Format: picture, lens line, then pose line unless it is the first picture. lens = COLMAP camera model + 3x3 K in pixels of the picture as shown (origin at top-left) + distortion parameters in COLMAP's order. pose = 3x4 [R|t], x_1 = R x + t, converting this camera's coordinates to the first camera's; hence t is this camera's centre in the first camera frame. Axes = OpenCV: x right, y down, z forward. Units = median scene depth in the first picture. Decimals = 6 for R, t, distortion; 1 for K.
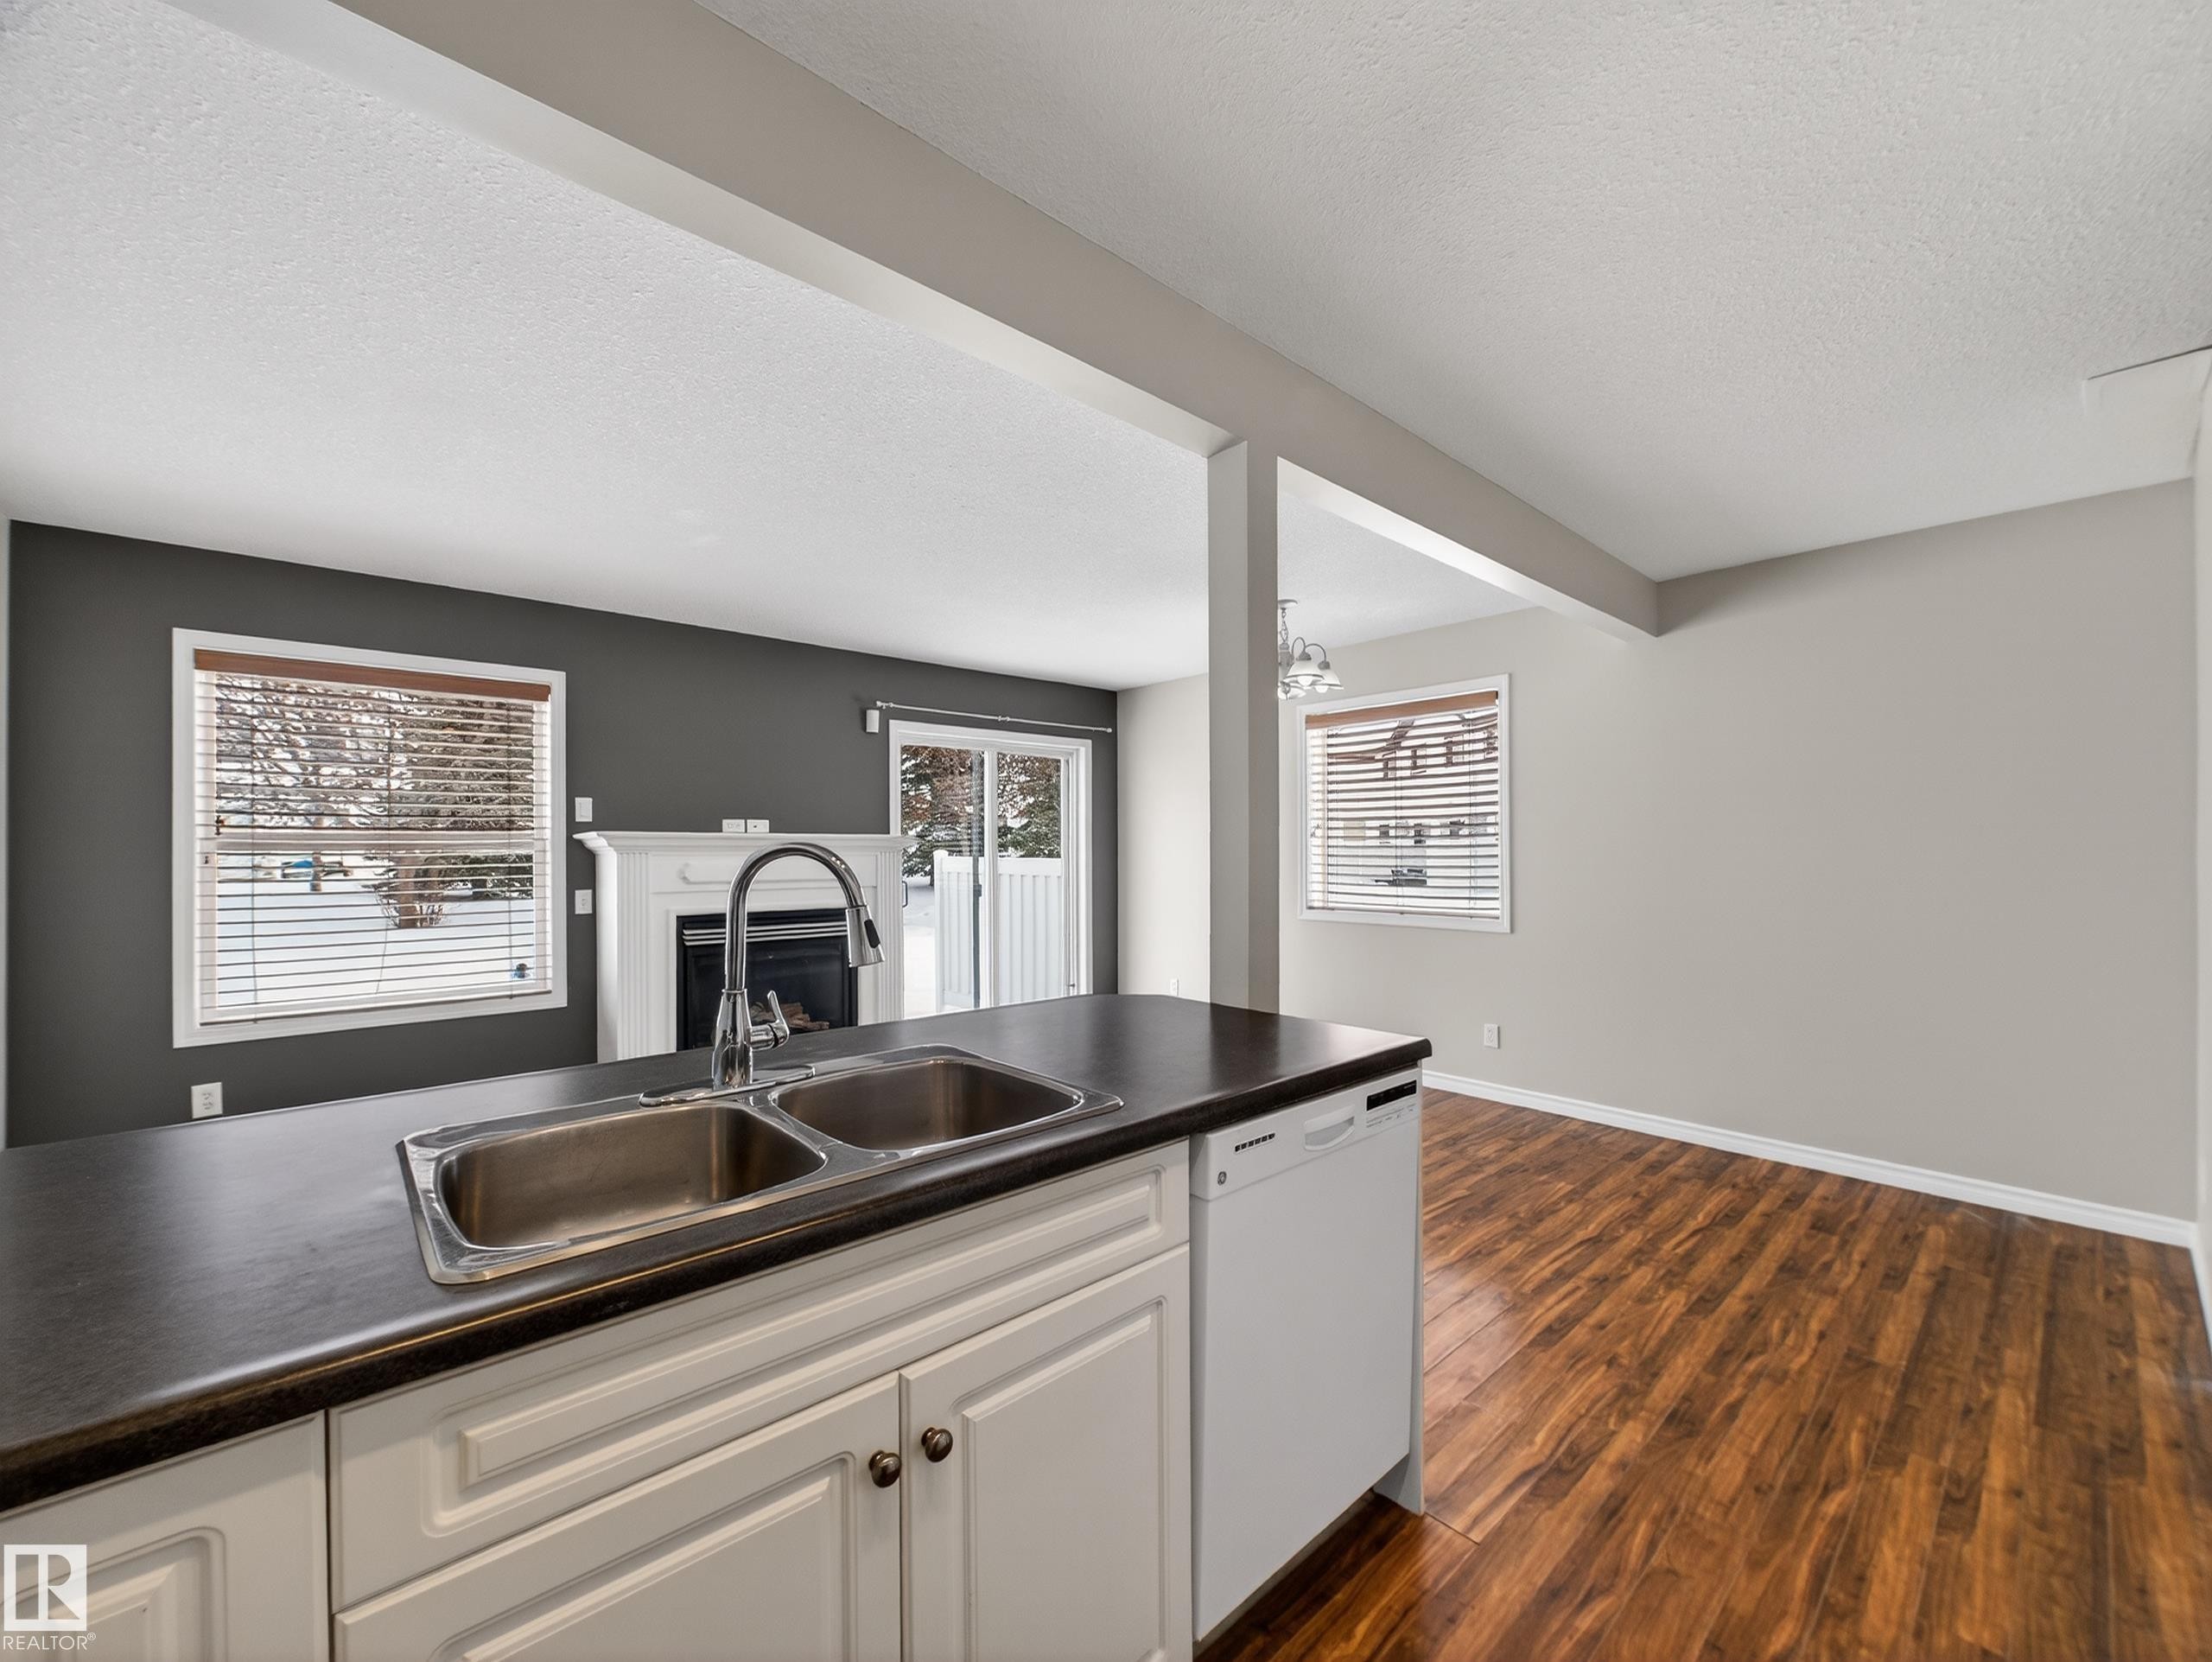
lens RADIAL K [[884.8, 0, 1117.6], [0, 884.8, 847.7], [0, 0, 1]] dist [-0.005881, 0.000007]
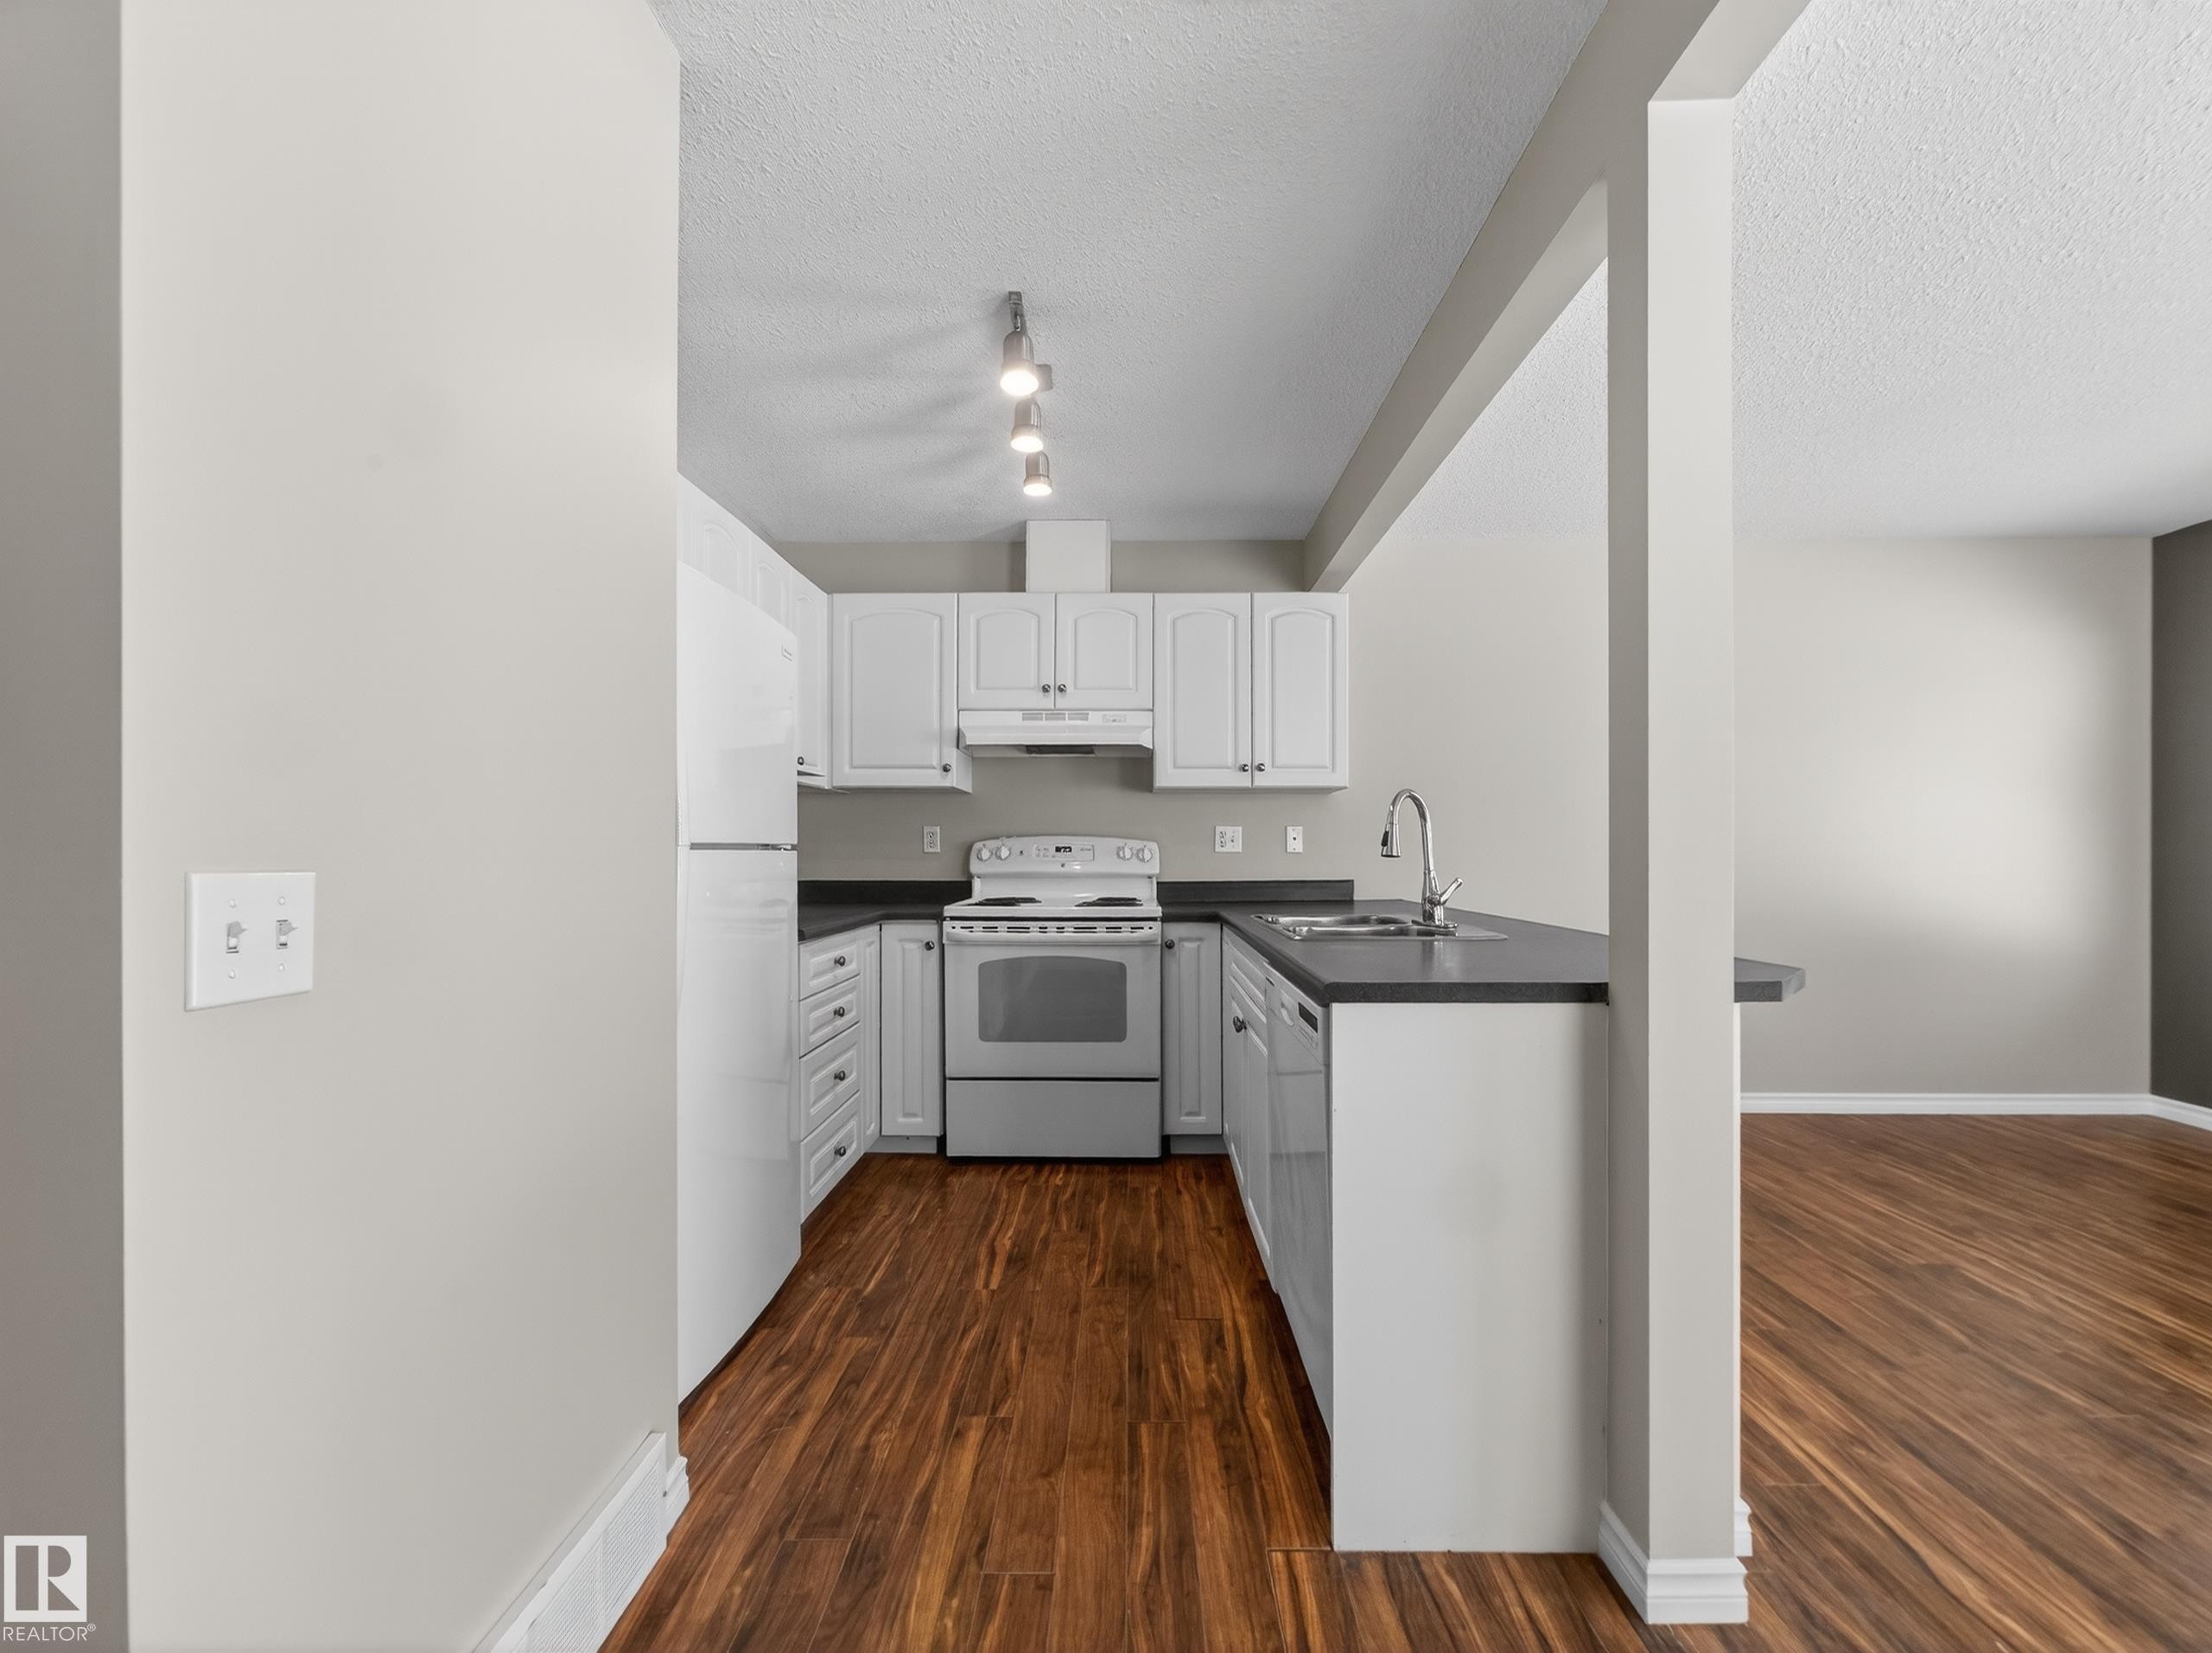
lens RADIAL K [[884.7, 0, 1116.3], [0, 884.7, 844.2], [0, 0, 1]] dist [-0.005881, 0.000007]
pose [[-0.679930, -0.002581, -0.733273, 0.541388], [0.002104, 0.999983, -0.005471, 0.045140], [0.733274, -0.005263, -0.679913, 0.697385]]
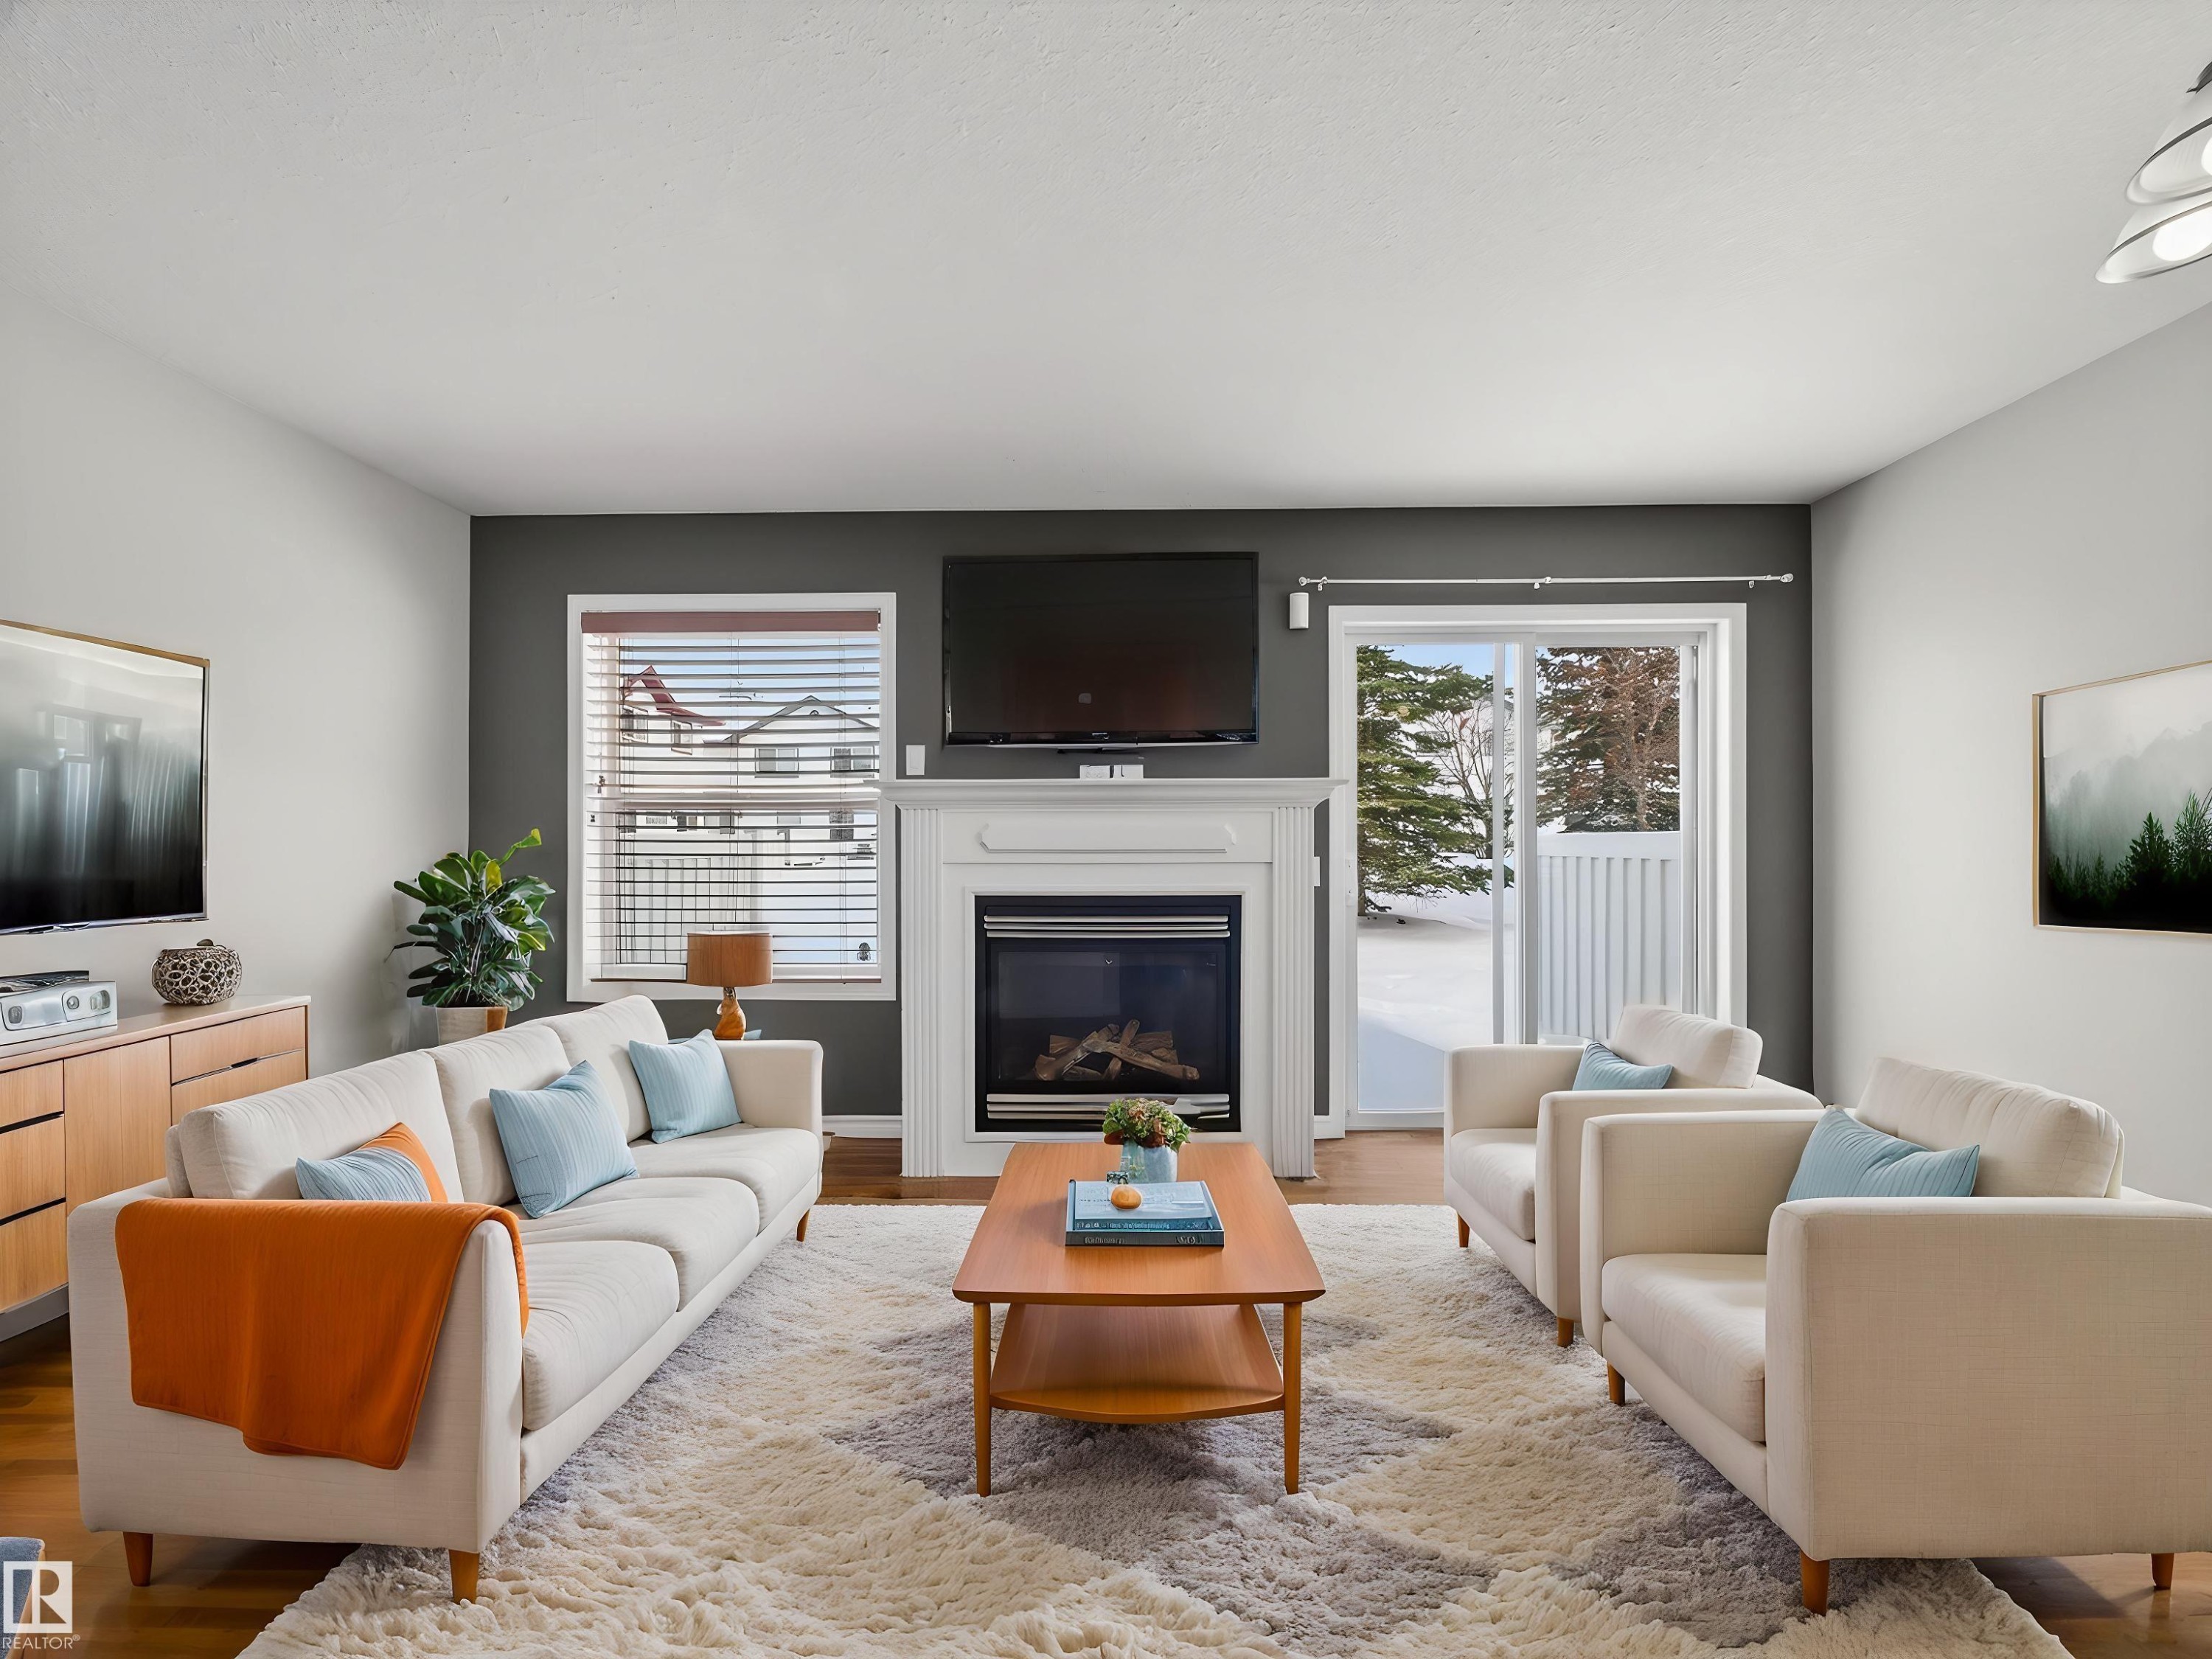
lens RADIAL K [[884.7, 0, 1114.9], [0, 884.7, 847.5], [0, 0, 1]] dist [-0.005881, 0.000007]
pose [[0.730653, 0.002527, -0.682744, 0.102964], [0.001222, 0.999987, 0.005008, 0.041584], [0.682747, -0.004493, 0.730641, 0.661635]]
